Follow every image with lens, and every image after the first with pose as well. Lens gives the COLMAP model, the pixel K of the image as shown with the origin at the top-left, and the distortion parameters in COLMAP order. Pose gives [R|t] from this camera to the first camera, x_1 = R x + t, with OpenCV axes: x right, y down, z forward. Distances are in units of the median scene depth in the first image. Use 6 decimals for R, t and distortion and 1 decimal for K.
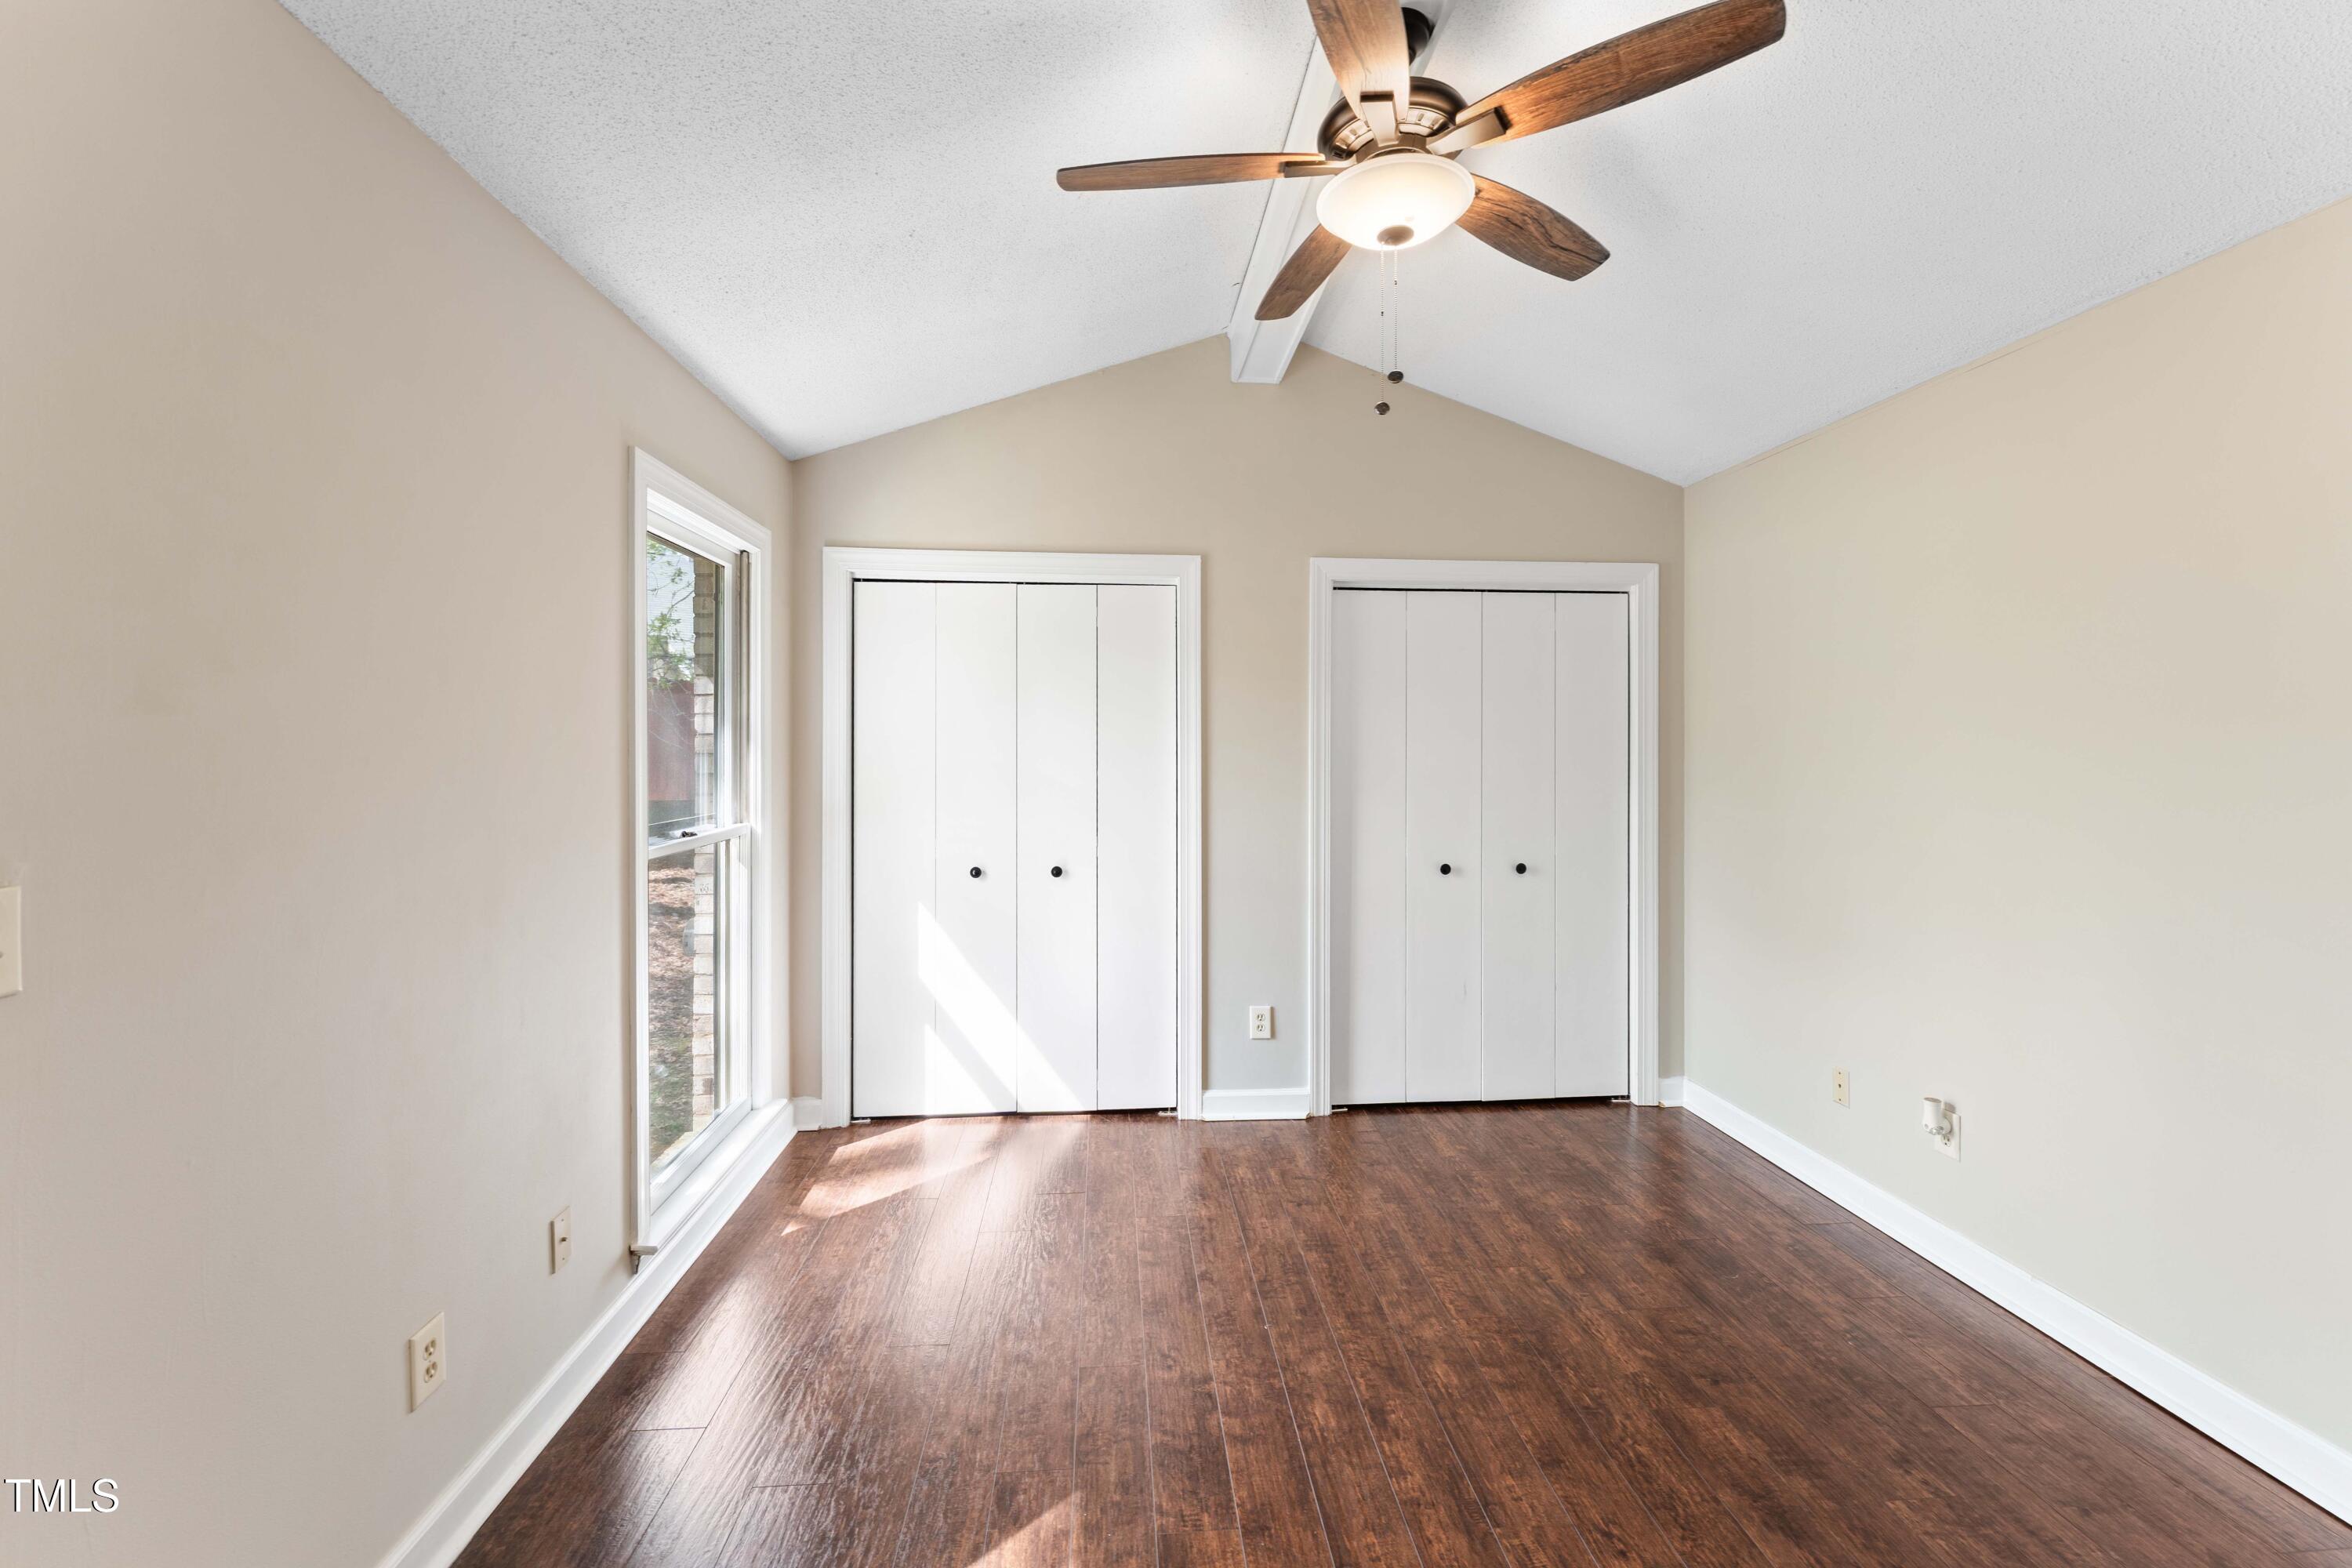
lens RADIAL K [[975.9, 0, 1173.2], [0, 975.9, 725.8], [0, 0, 1]] dist [-0.001530, -0.000077]
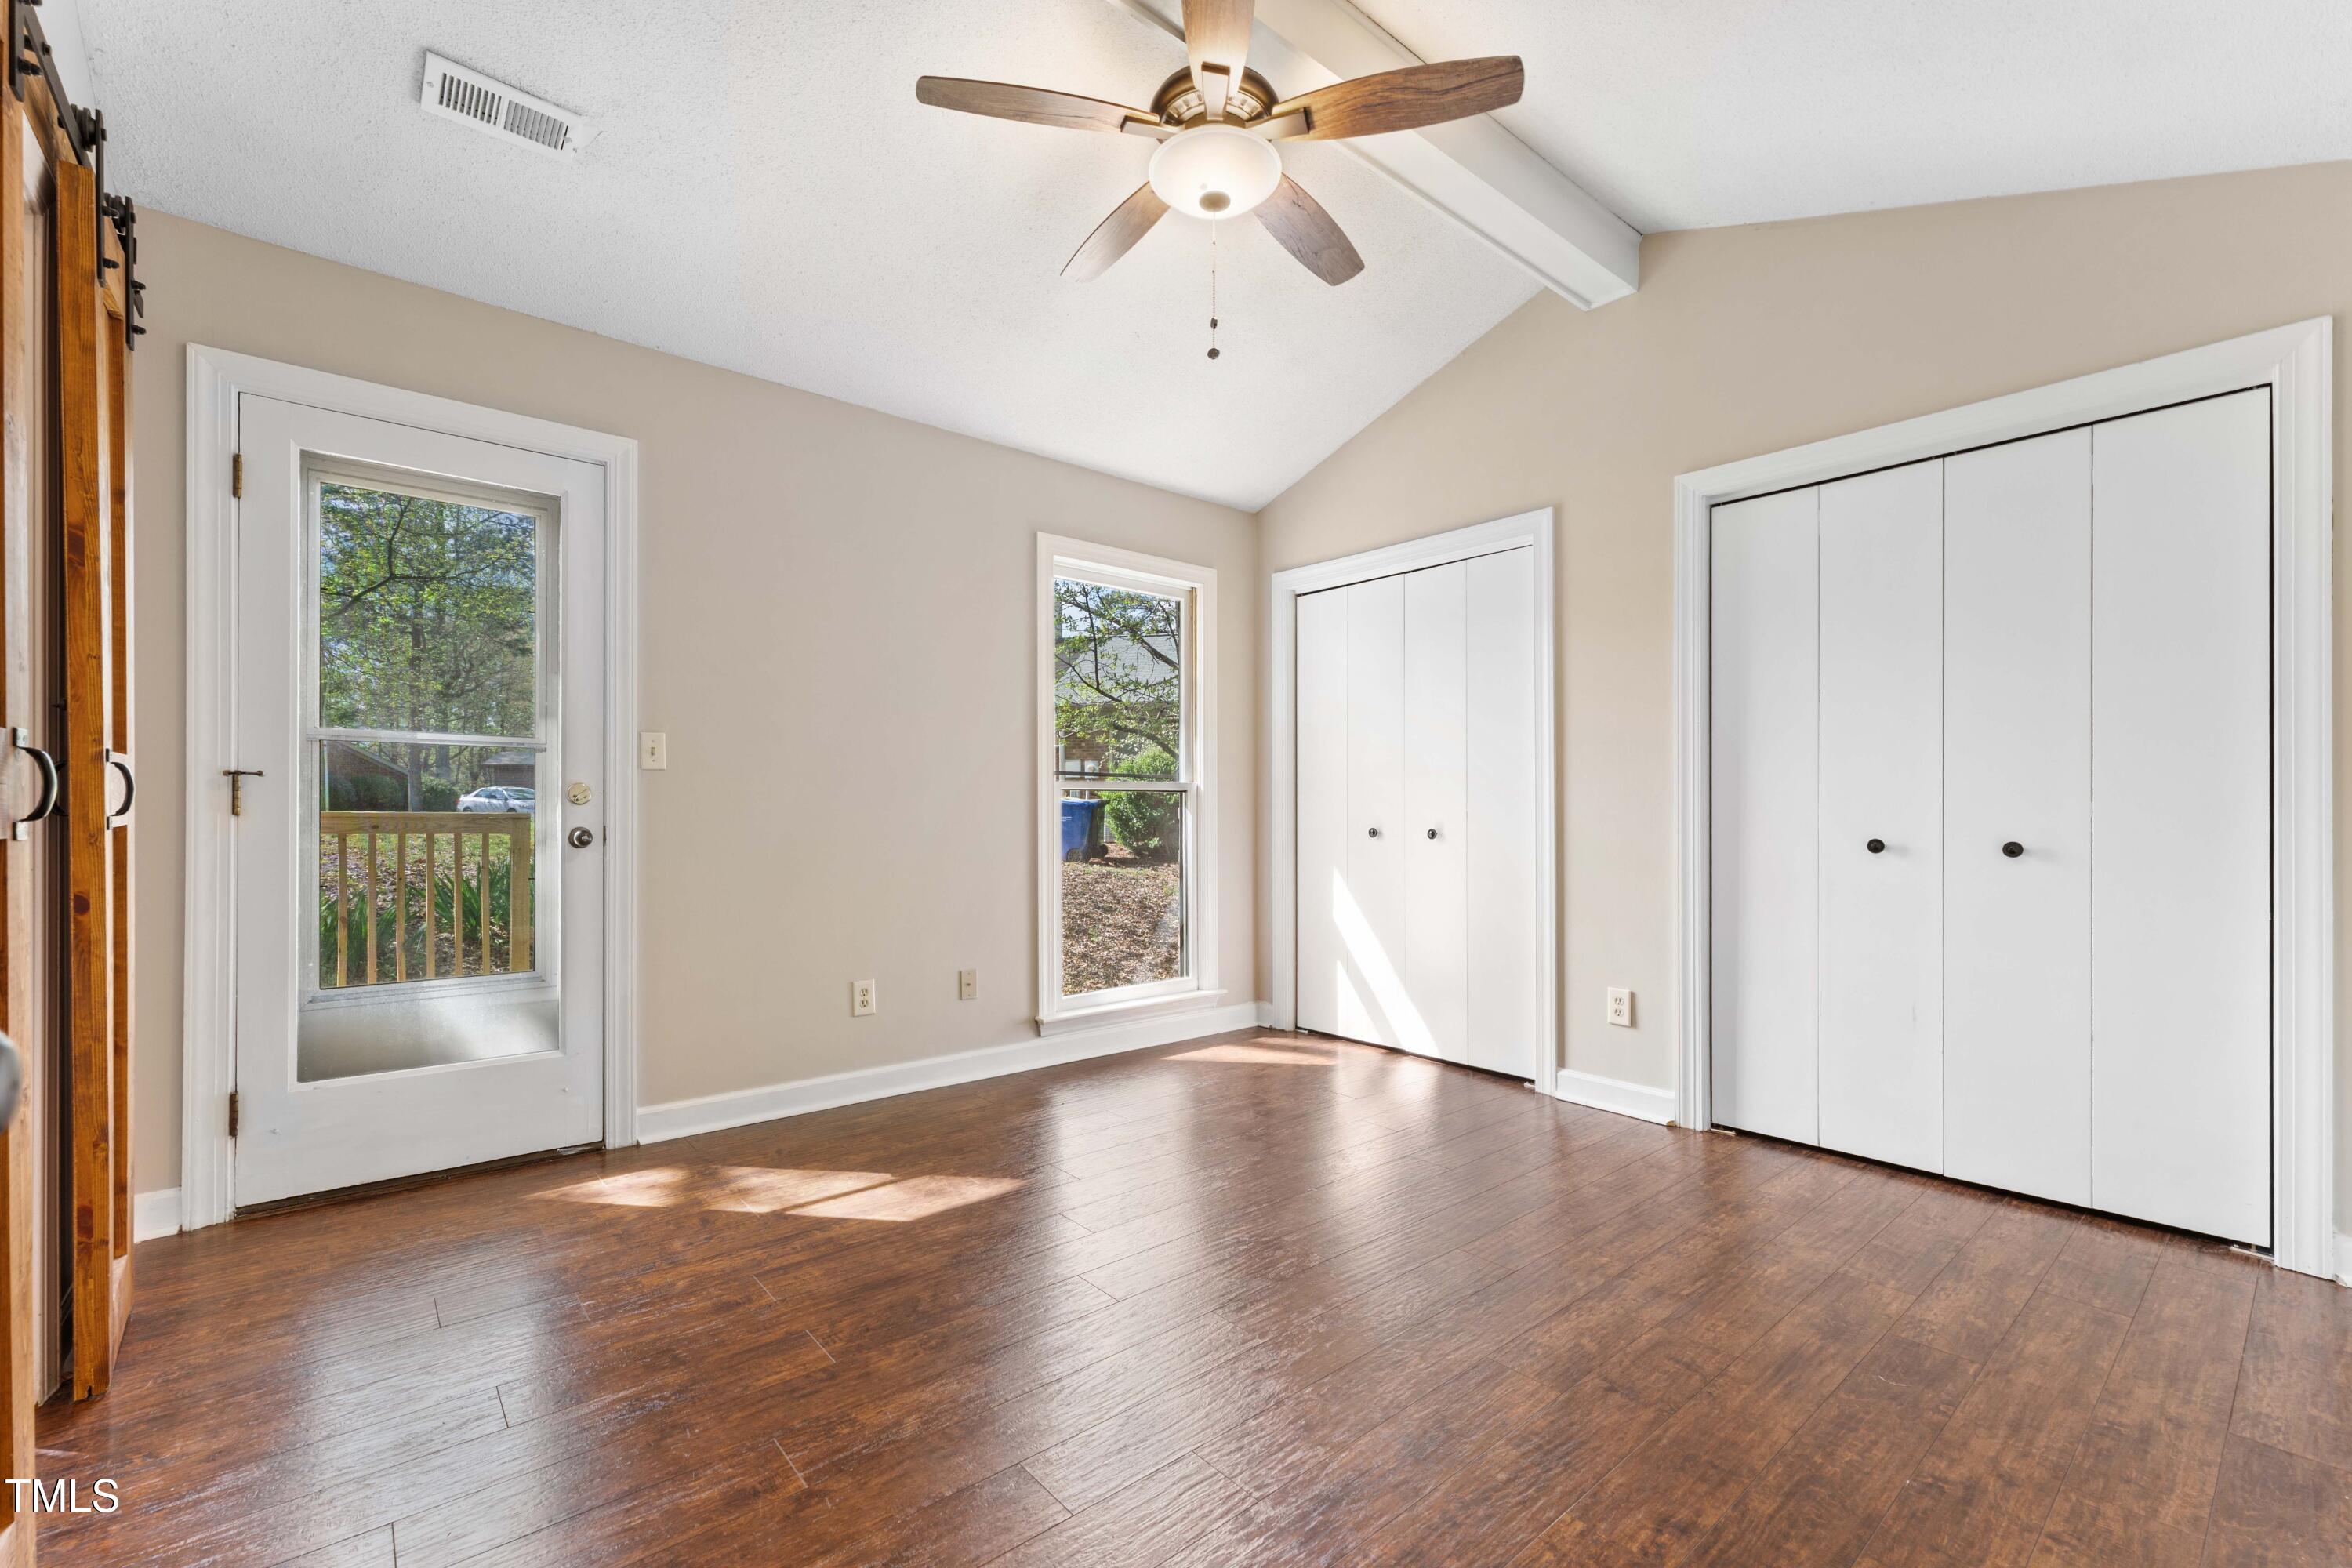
lens RADIAL K [[969.3, 0, 1176.0], [0, 969.3, 784.0], [0, 0, 1]] dist [-0.000102, -0.000010]
pose [[0.594364, -0.020212, -0.803942, 0.574318], [0.013495, 0.999794, -0.015160, 0.107527], [0.804083, -0.001838, 0.594514, 0.141097]]
